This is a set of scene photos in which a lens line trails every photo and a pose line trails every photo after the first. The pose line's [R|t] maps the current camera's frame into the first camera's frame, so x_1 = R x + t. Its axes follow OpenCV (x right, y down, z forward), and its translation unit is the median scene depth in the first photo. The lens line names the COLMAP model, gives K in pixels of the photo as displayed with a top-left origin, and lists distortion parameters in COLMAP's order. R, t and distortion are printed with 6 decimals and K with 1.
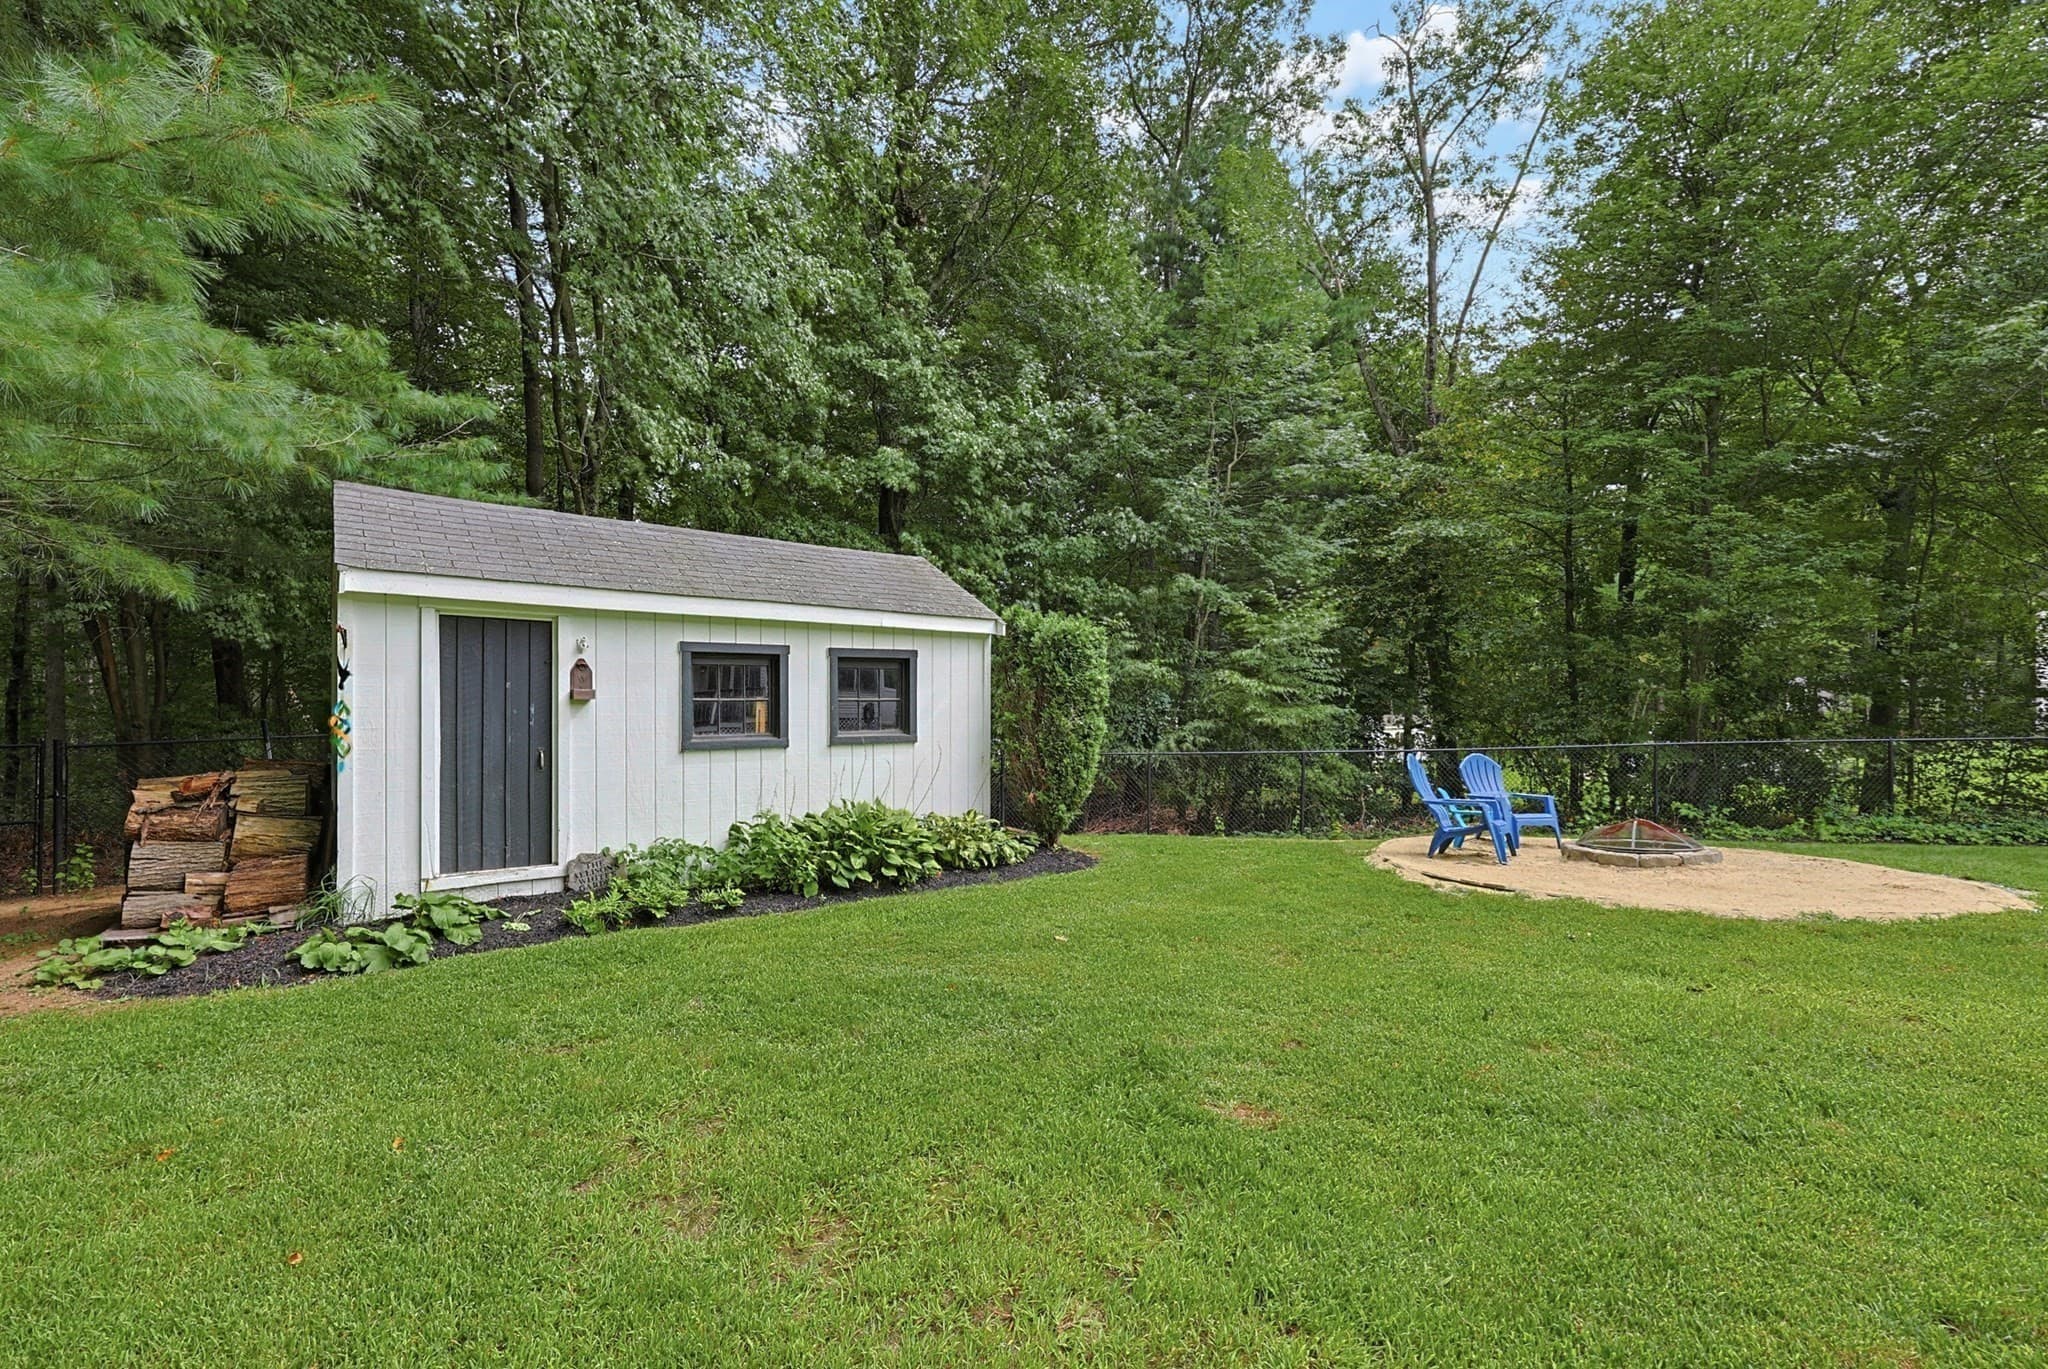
lens RADIAL K [[892.3, 0, 1017.9], [0, 892.3, 699.9], [0, 0, 1]] dist [0.002581, -0.000042]
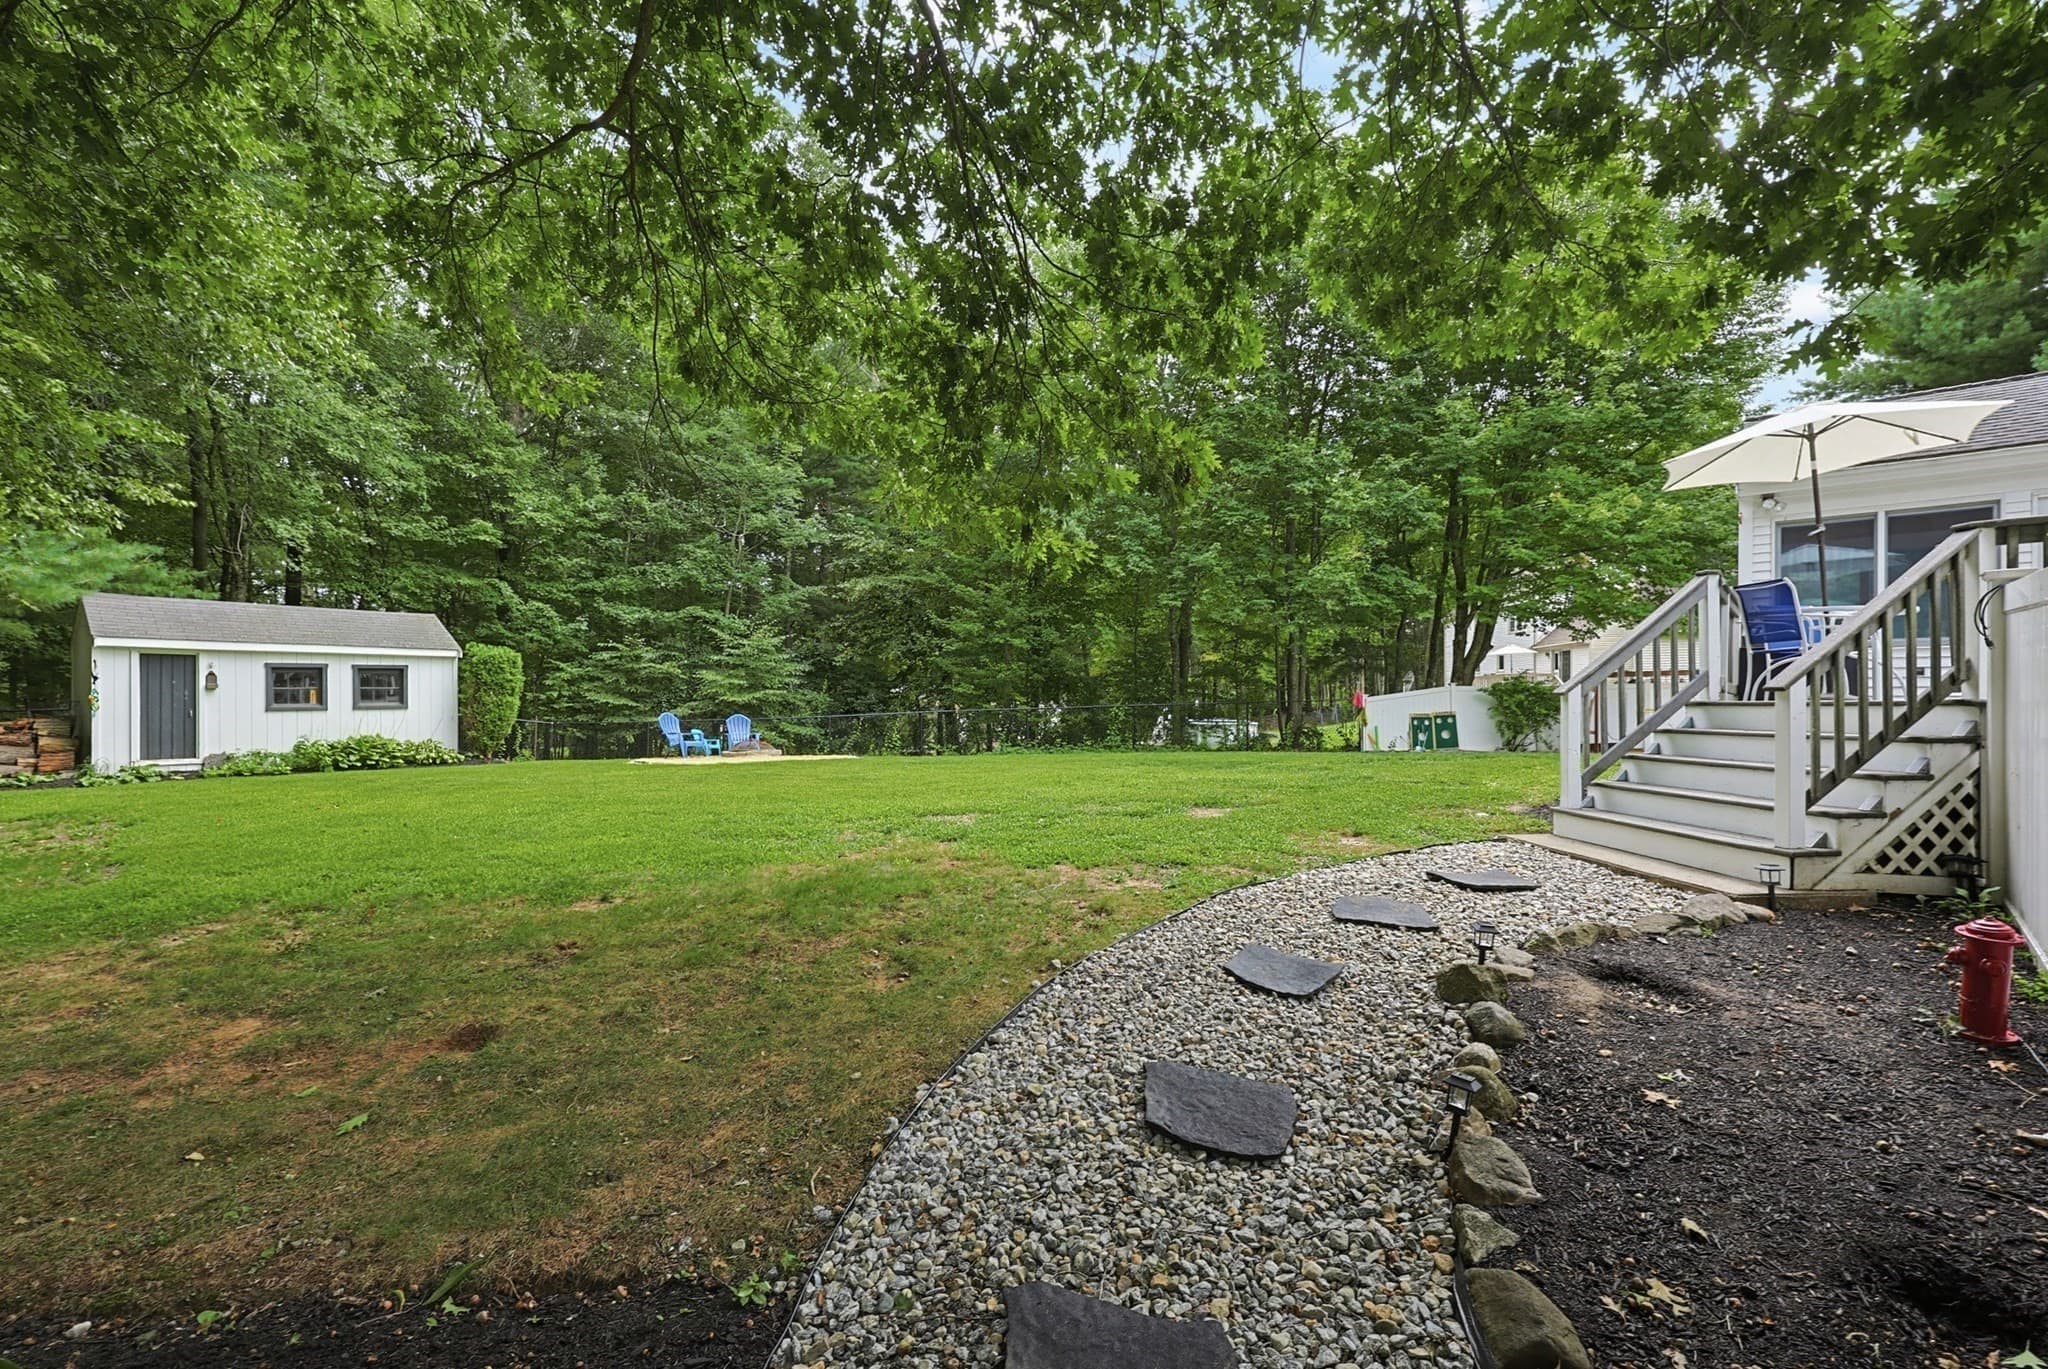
lens RADIAL K [[892.3, 0, 1032.8], [0, 892.3, 694.4], [0, 0, 1]] dist [0.002581, -0.000042]
pose [[0.969994, 0.000167, 0.243129, 0.966658], [-0.002230, 0.999964, 0.008210, -0.008007], [-0.243119, -0.008506, 0.969959, -1.688335]]
